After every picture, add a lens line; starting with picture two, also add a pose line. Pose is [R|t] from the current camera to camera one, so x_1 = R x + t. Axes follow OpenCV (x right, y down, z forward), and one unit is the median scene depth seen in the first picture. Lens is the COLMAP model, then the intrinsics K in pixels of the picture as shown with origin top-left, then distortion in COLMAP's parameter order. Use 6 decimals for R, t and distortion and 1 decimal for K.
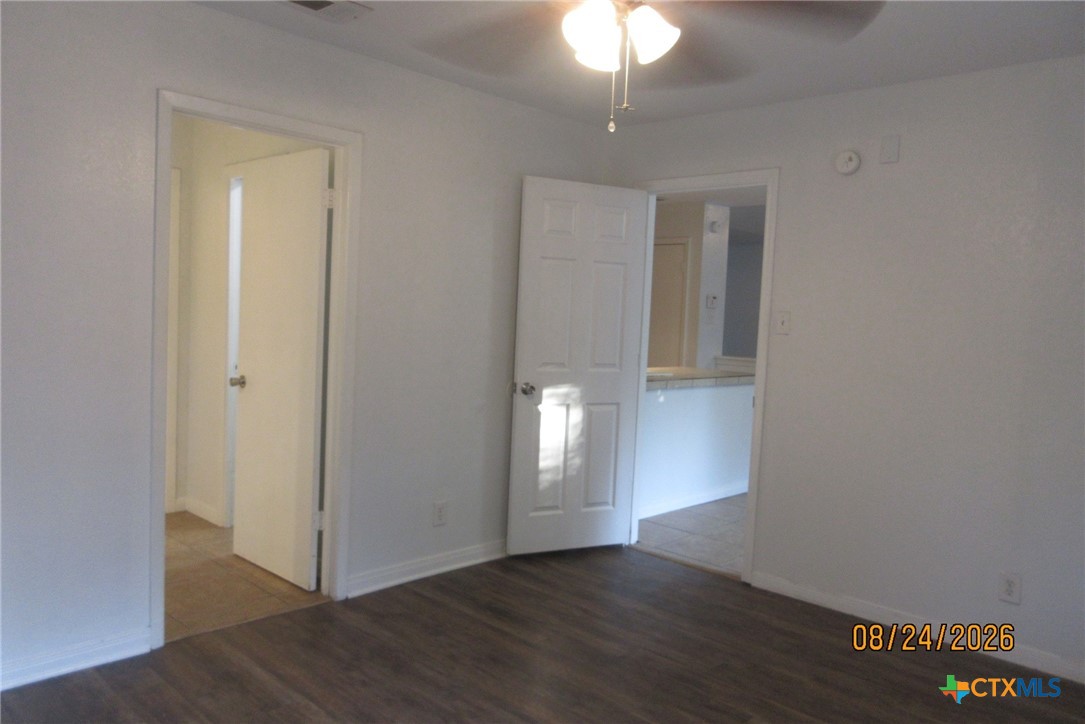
lens RADIAL K [[806.3, 0, 546.3], [0, 806.3, 354.7], [0, 0, 1]] dist [-0.006823, 0.034789]
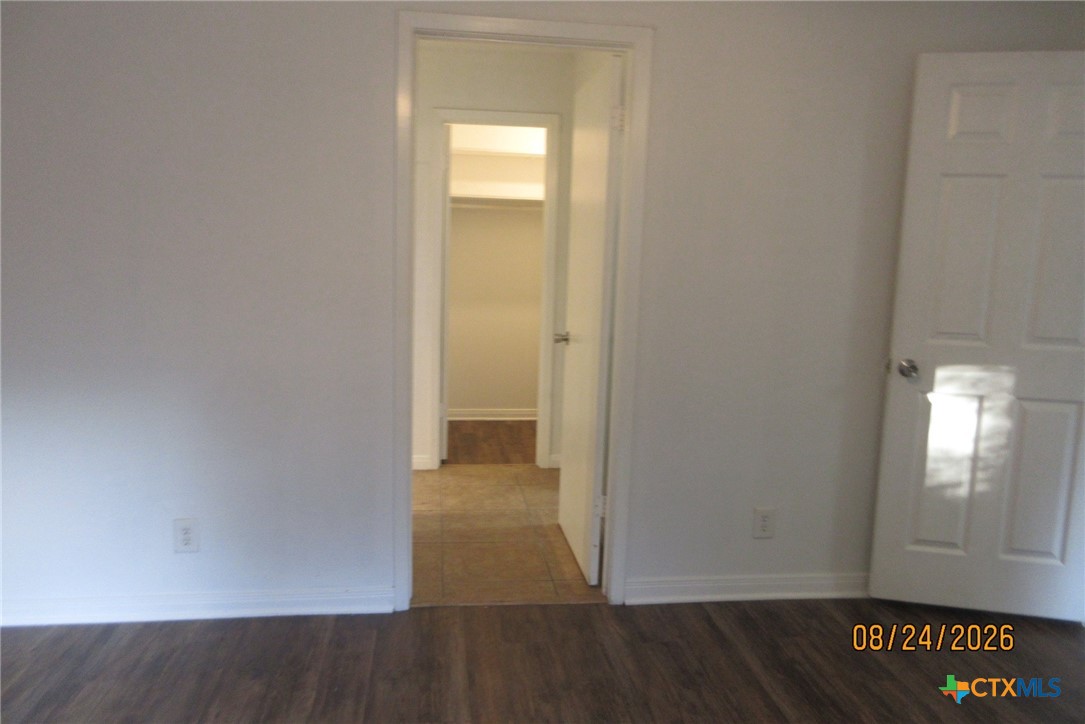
lens RADIAL K [[806.3, 0, 546.3], [0, 806.3, 354.7], [0, 0, 1]] dist [-0.006823, 0.034789]
pose [[0.781425, 0.059158, -0.621188, 0.169472], [-0.030957, 0.997945, 0.056095, 0.001327], [0.623230, -0.024604, 0.781651, 0.273480]]
